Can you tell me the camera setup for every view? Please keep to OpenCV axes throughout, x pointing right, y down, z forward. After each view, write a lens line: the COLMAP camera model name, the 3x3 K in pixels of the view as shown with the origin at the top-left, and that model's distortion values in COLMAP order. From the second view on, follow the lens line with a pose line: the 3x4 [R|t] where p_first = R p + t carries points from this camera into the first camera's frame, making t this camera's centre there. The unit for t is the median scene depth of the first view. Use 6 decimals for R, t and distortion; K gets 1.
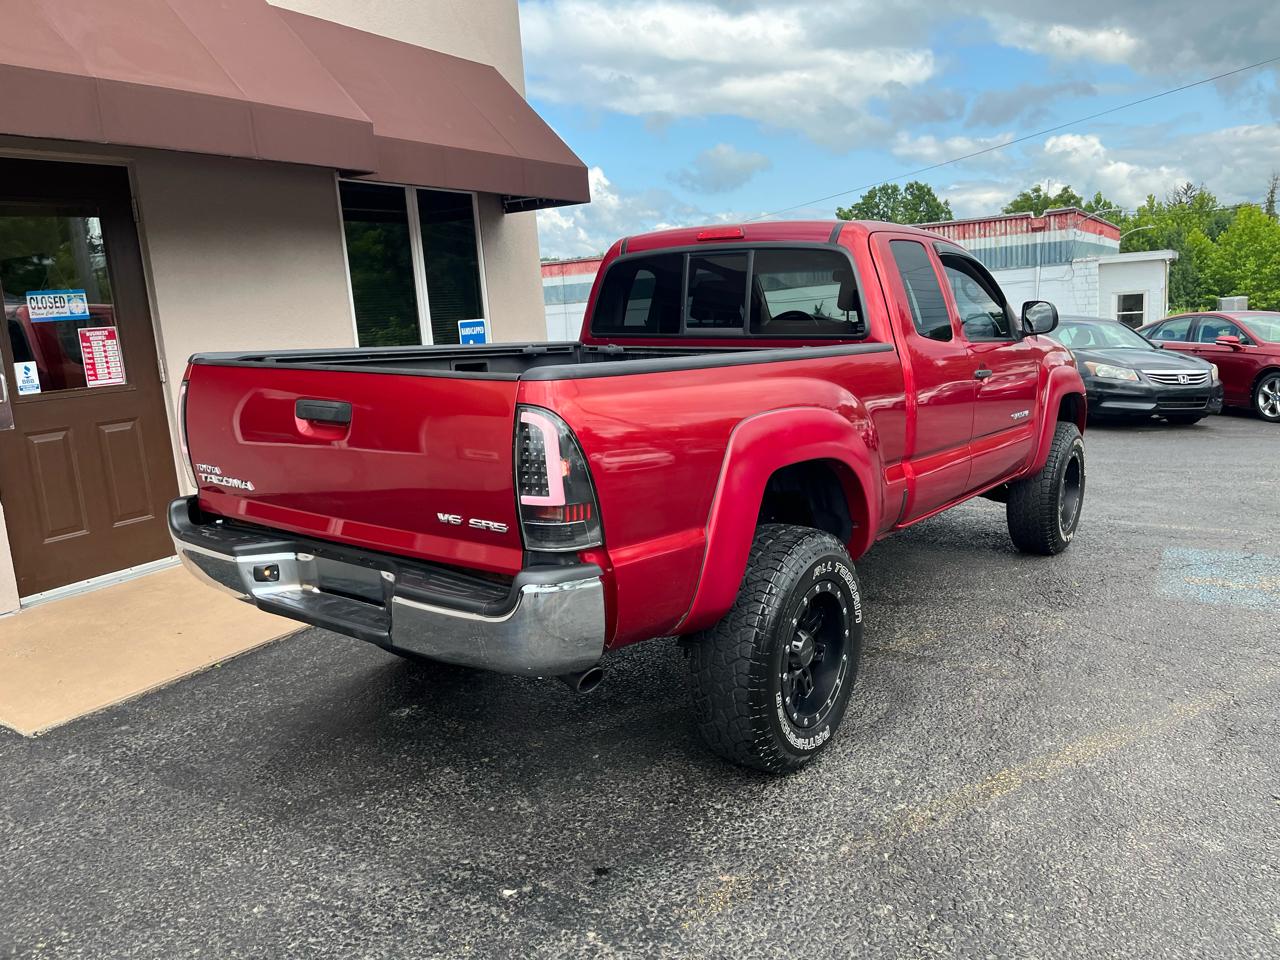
lens RADIAL K [[963.5, 0, 649.6], [0, 963.5, 477.1], [0, 0, 1]] dist [0.071135, -0.097881]
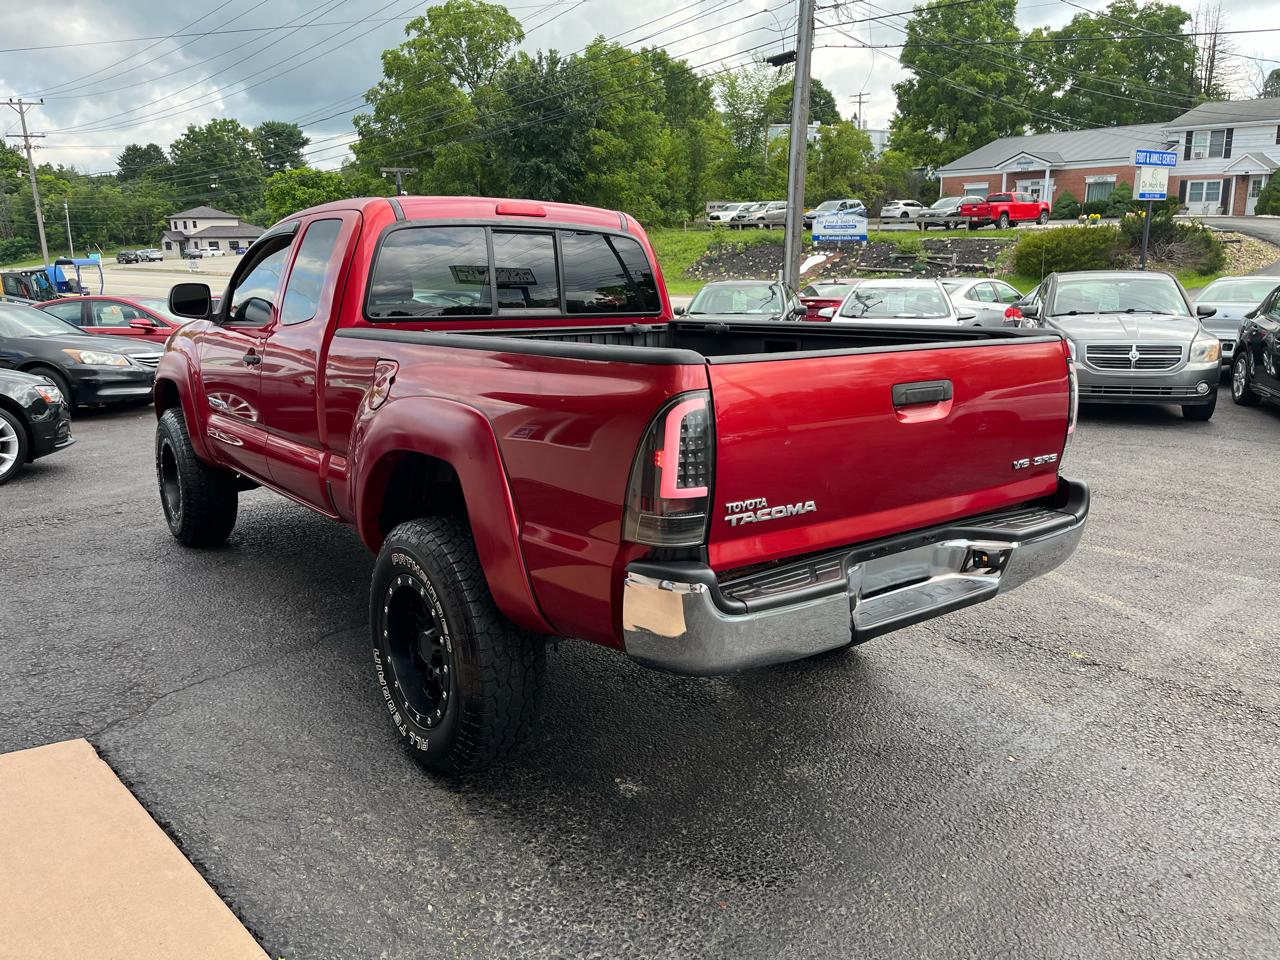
lens RADIAL K [[963.5, 0, 645.0], [0, 963.5, 478.2], [0, 0, 1]] dist [0.071135, -0.097881]
pose [[0.279957, -0.176940, 0.943566, -0.520599], [0.162488, 0.977421, 0.135078, -0.062461], [-0.946162, 0.115502, 0.302386, 0.385811]]
